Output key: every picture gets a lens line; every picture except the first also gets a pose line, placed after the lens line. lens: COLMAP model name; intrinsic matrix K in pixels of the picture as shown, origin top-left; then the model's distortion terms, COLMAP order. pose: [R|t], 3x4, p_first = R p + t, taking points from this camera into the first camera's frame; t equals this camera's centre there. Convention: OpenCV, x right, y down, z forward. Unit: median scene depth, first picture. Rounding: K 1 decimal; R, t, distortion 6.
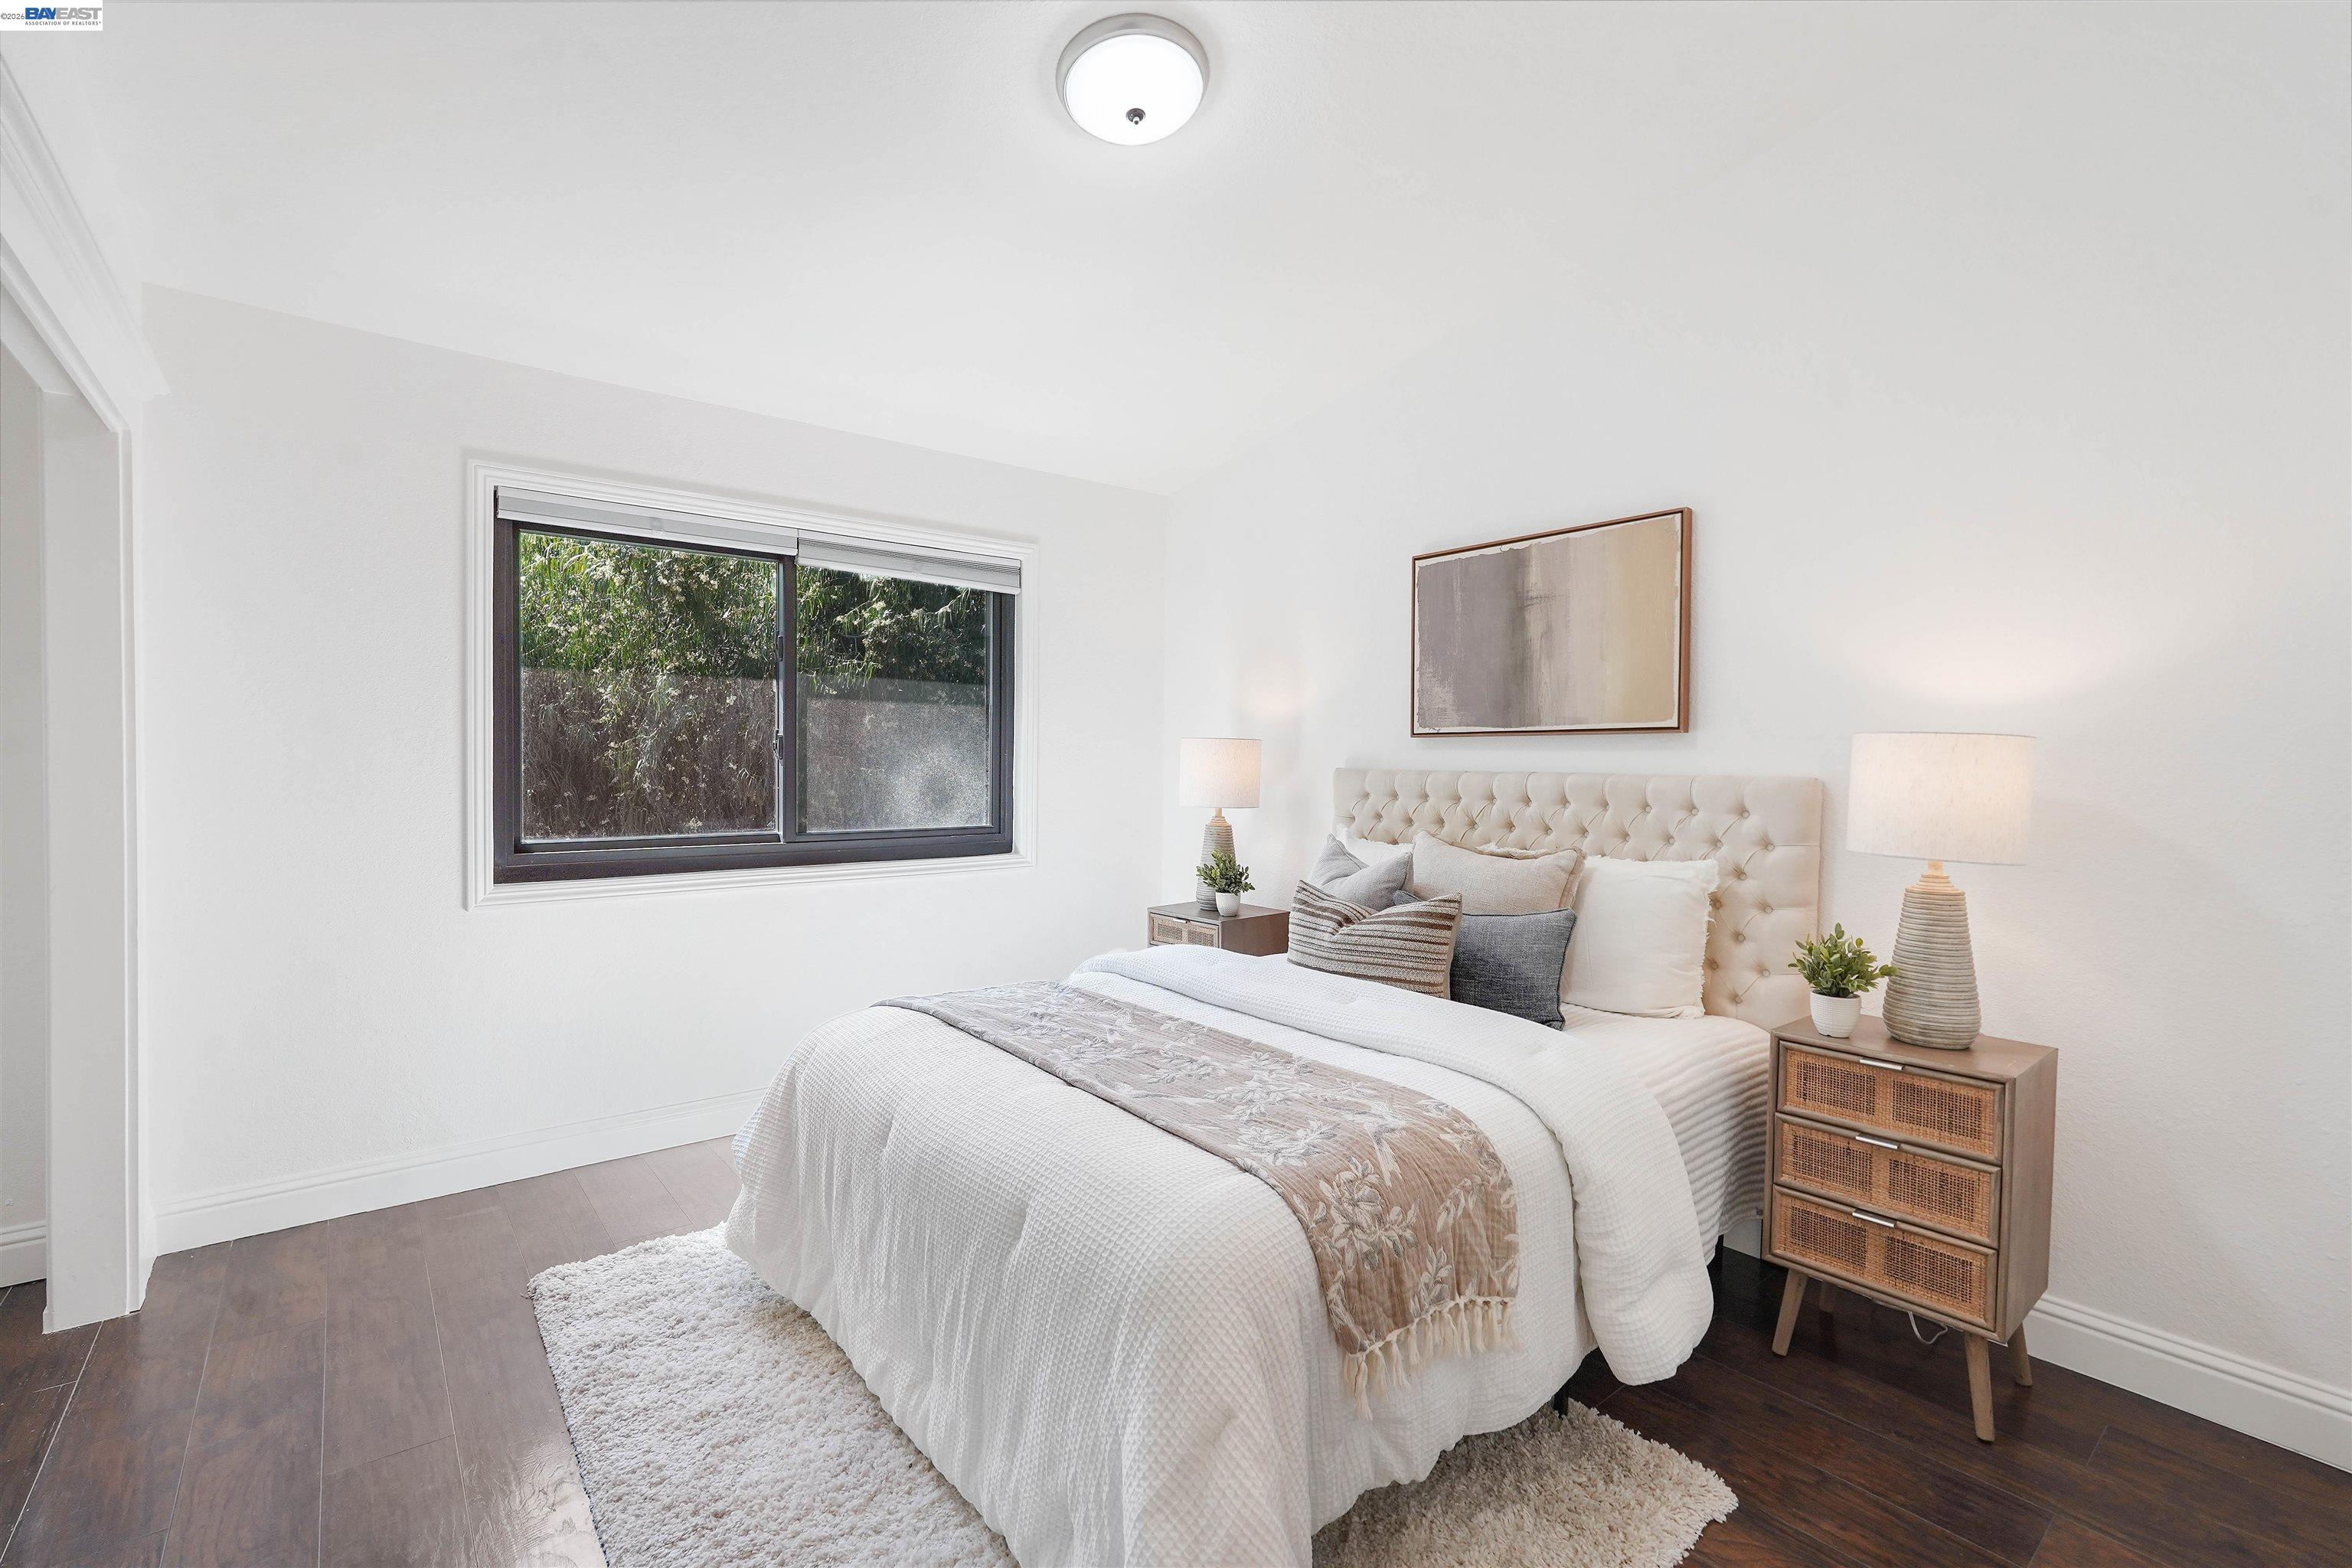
lens RADIAL K [[1033.1, 0, 1176.0], [0, 1033.1, 784.0], [0, 0, 1]] dist [-0.017357, 0.003363]
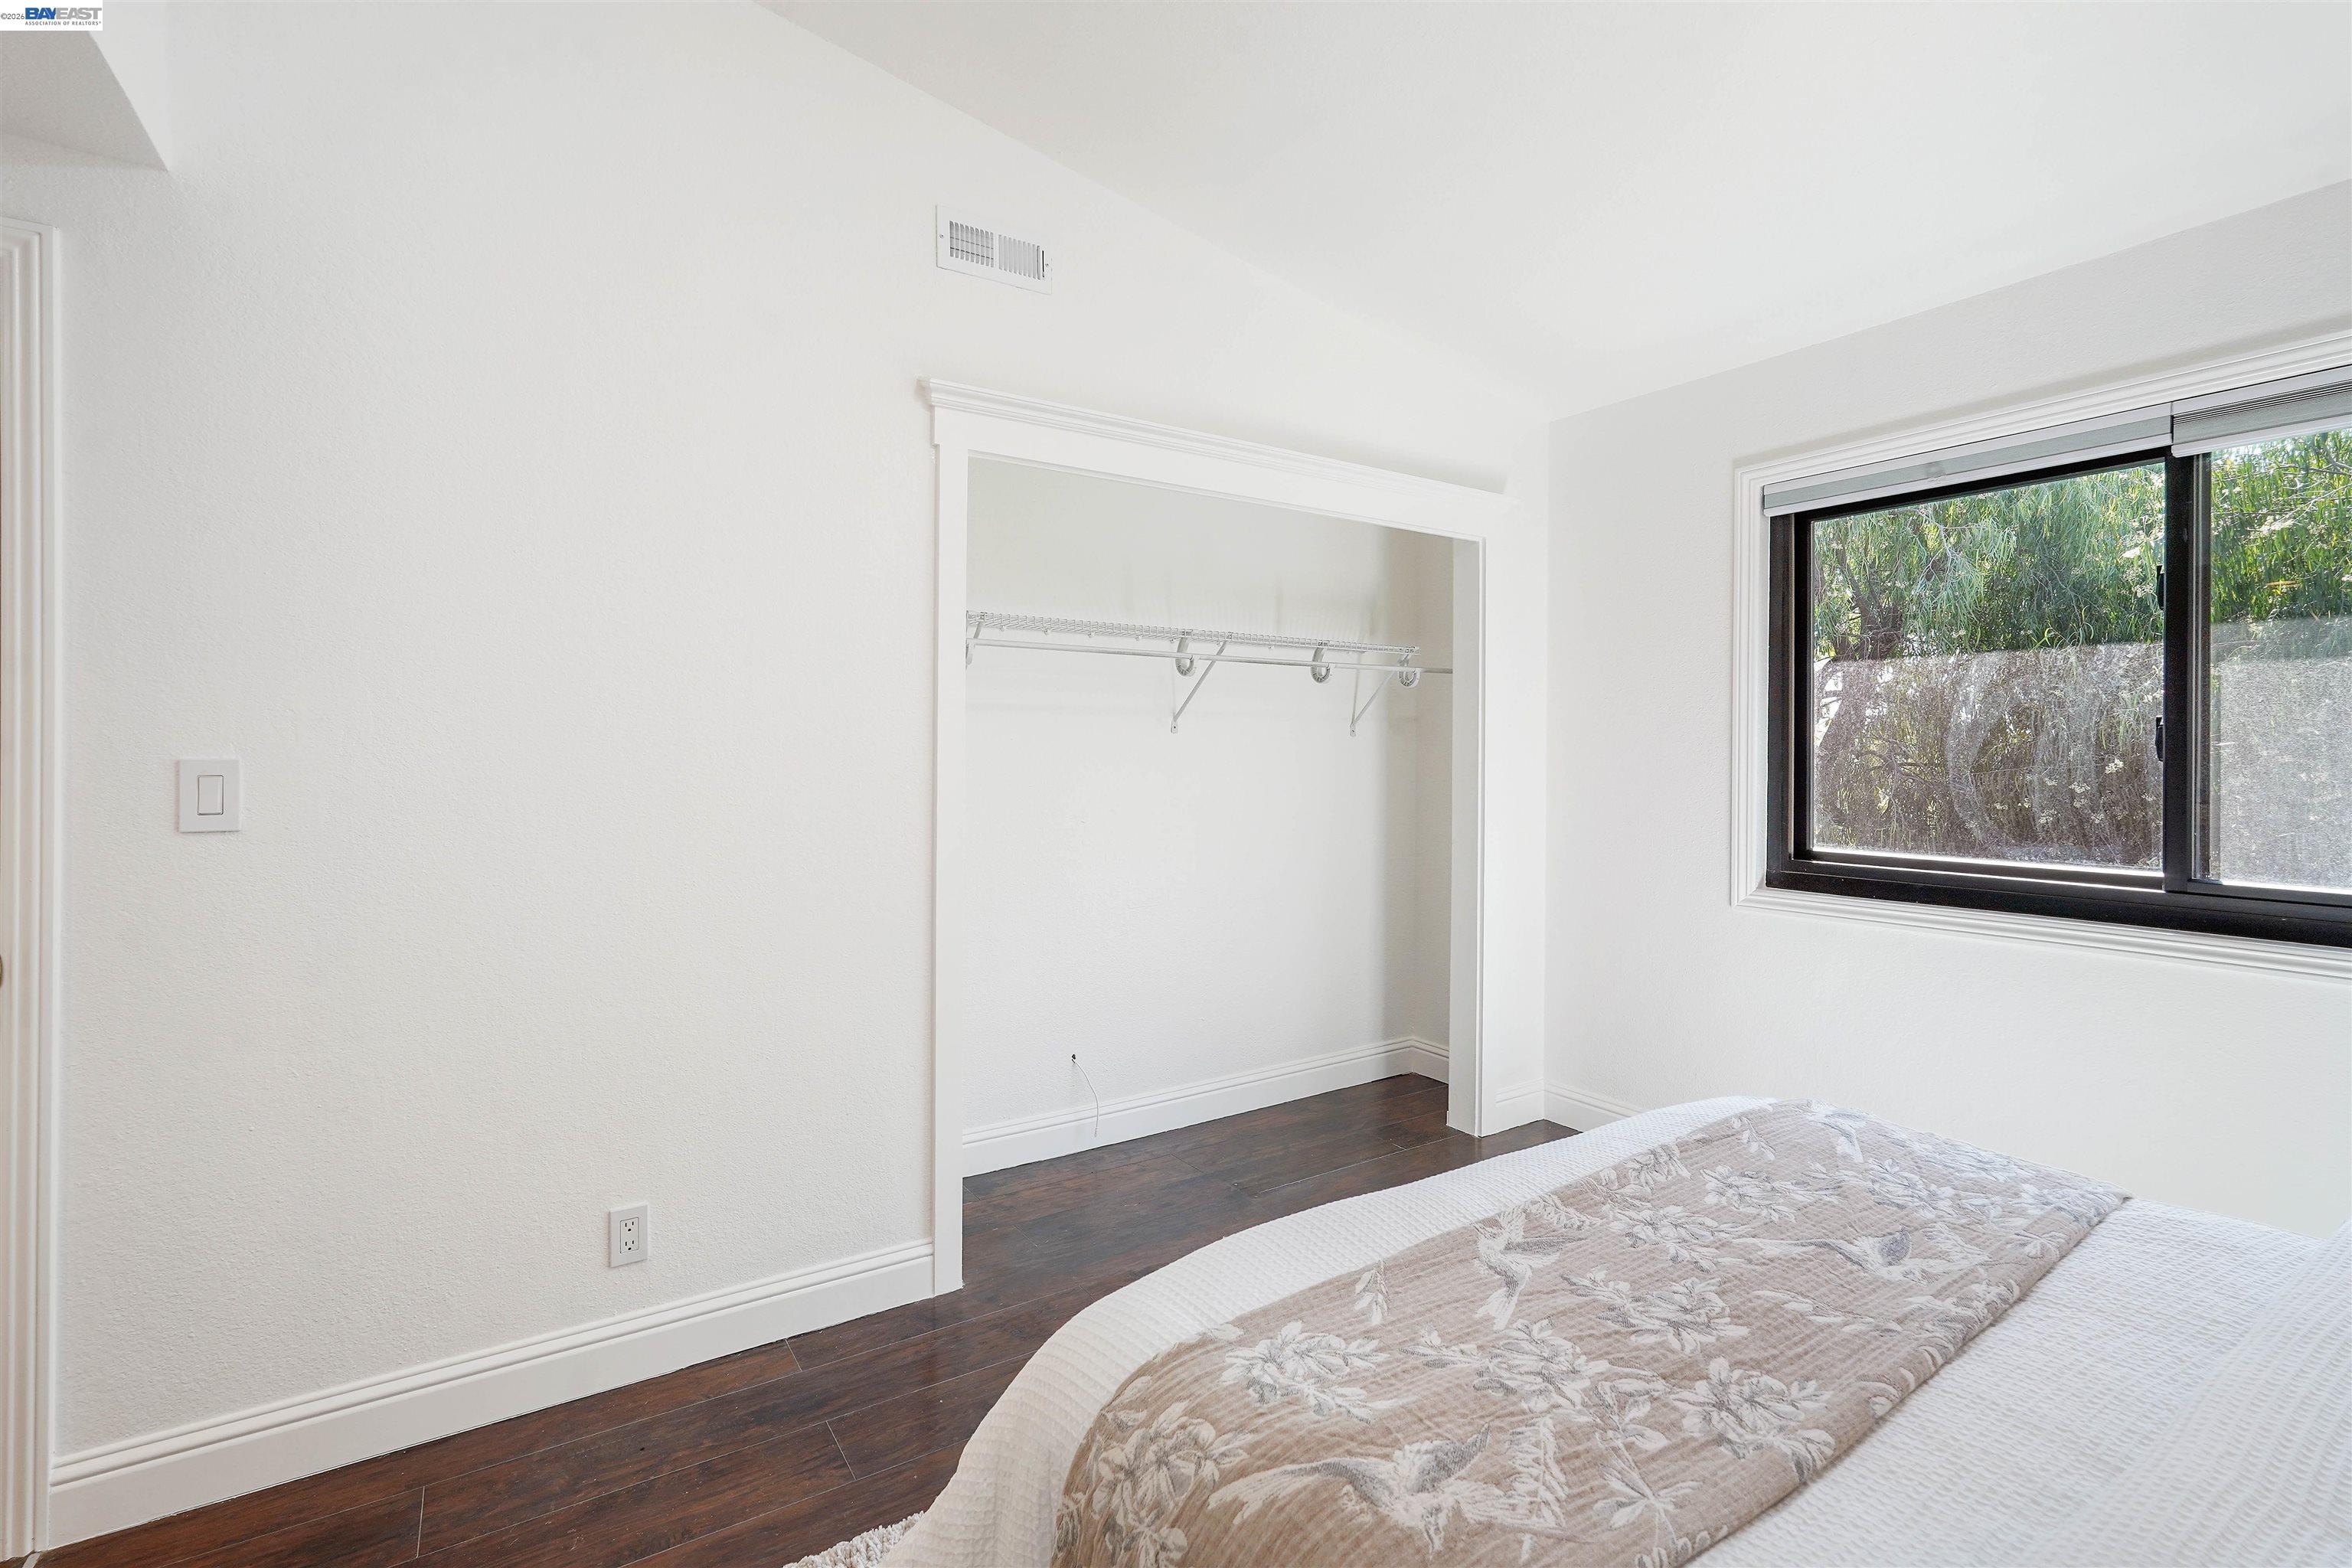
lens RADIAL K [[1049.8, 0, 1163.2], [0, 1049.8, 752.9], [0, 0, 1]] dist [-0.014867, 0.010055]
pose [[-0.107378, -0.009229, -0.994175, 0.587562], [-0.027373, 0.999605, -0.006323, -0.013651], [0.993841, 0.026535, -0.107588, 0.768412]]
